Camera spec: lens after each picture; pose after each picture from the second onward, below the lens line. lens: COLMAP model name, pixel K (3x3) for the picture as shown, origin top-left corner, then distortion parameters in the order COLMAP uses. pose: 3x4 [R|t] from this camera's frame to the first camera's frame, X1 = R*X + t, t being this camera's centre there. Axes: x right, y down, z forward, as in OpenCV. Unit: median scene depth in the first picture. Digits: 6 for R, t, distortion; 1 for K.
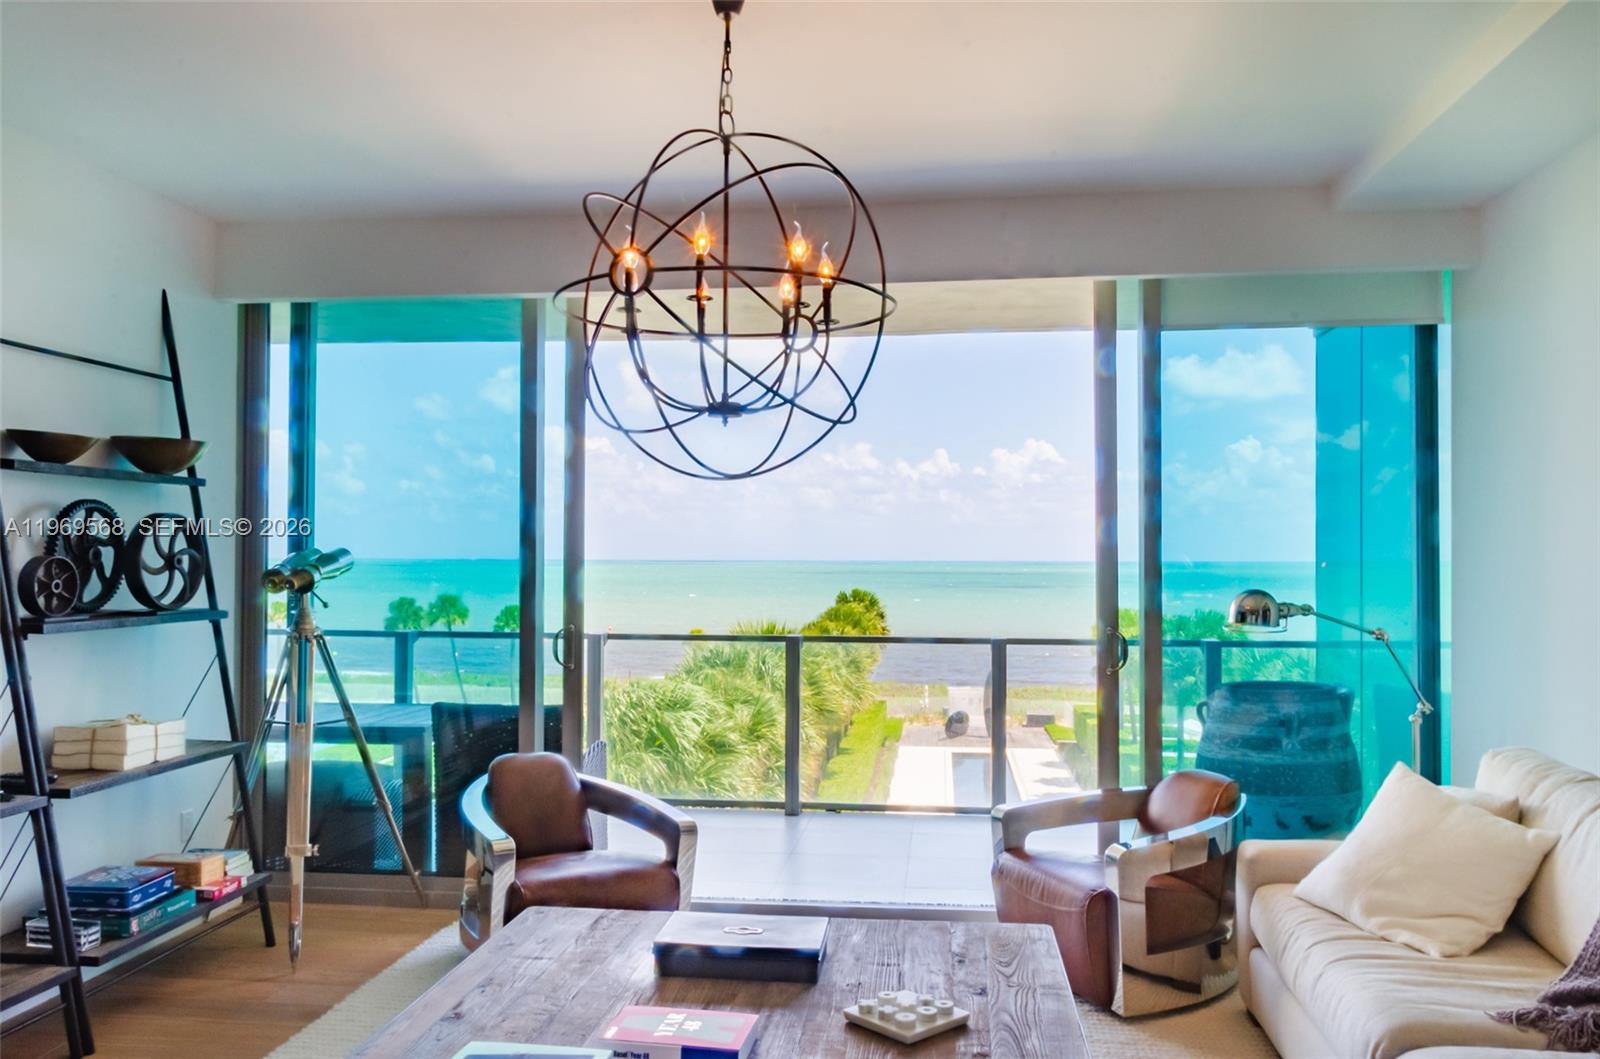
lens RADIAL K [[1210.5, 0, 798.1], [0, 1210.5, 525.5], [0, 0, 1]] dist [-0.021476, 0.017316]
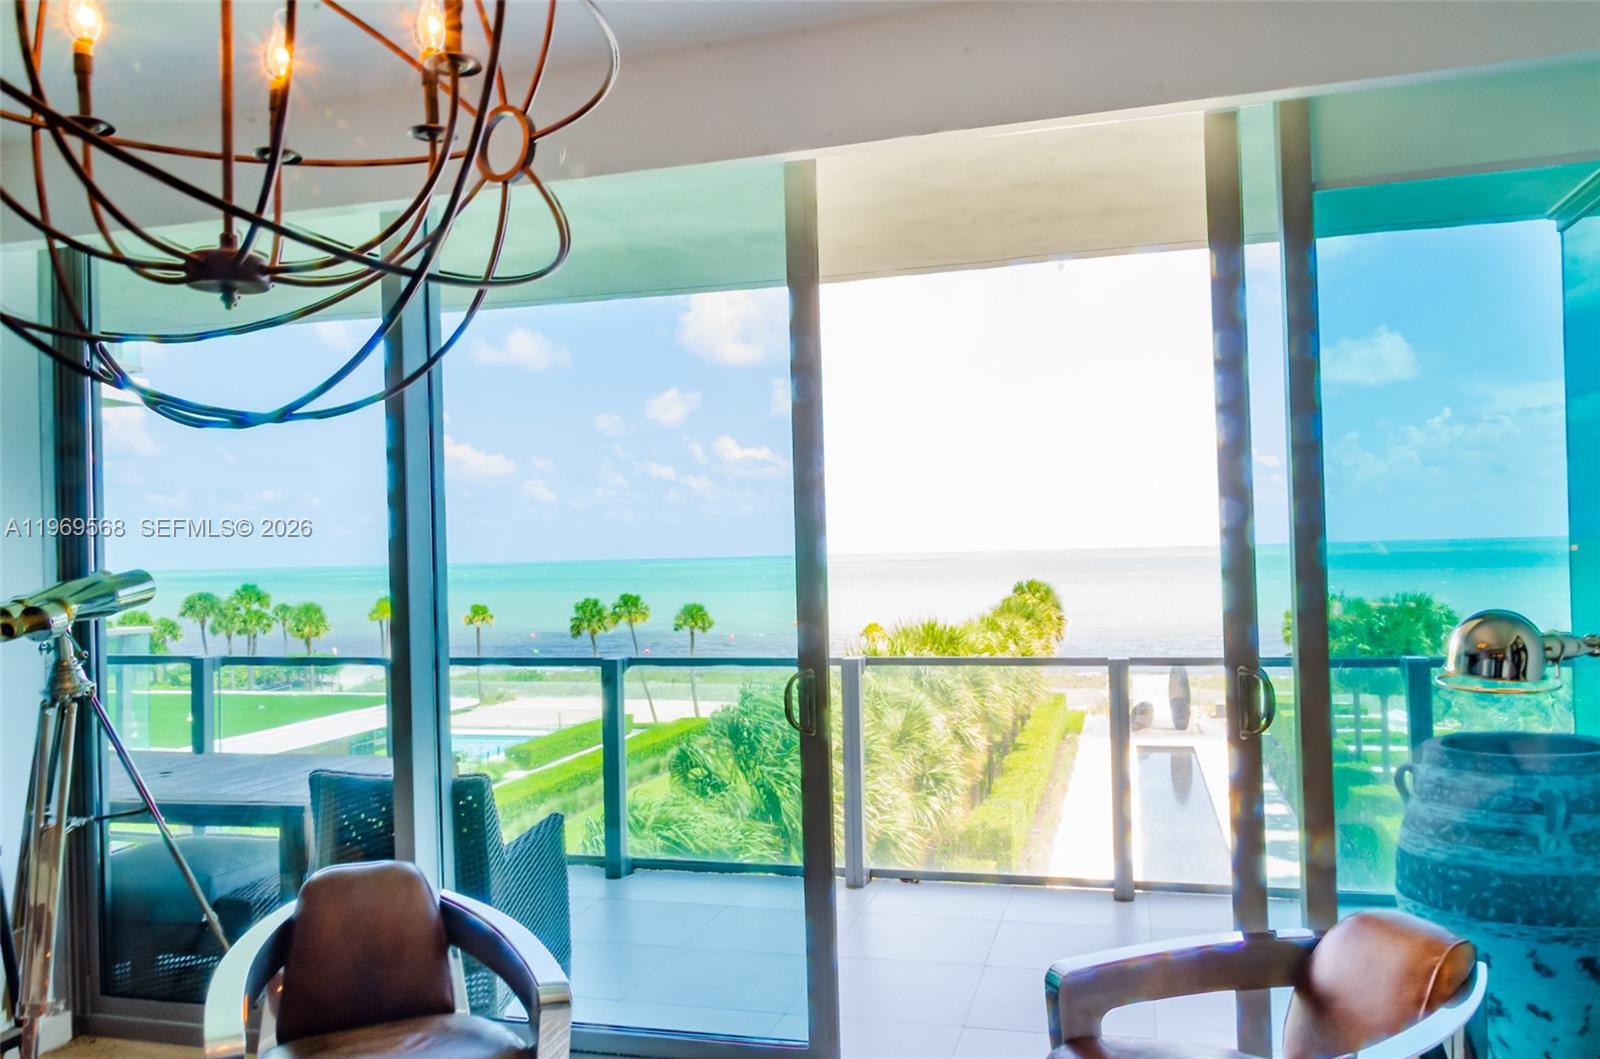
lens RADIAL K [[1210.5, 0, 798.1], [0, 1210.5, 525.5], [0, 0, 1]] dist [-0.021476, 0.017316]
pose [[0.989423, -0.031005, -0.141710, 0.112026], [0.031751, 0.999491, 0.003008, 0.001291], [0.141544, -0.007476, 0.989904, 0.323540]]
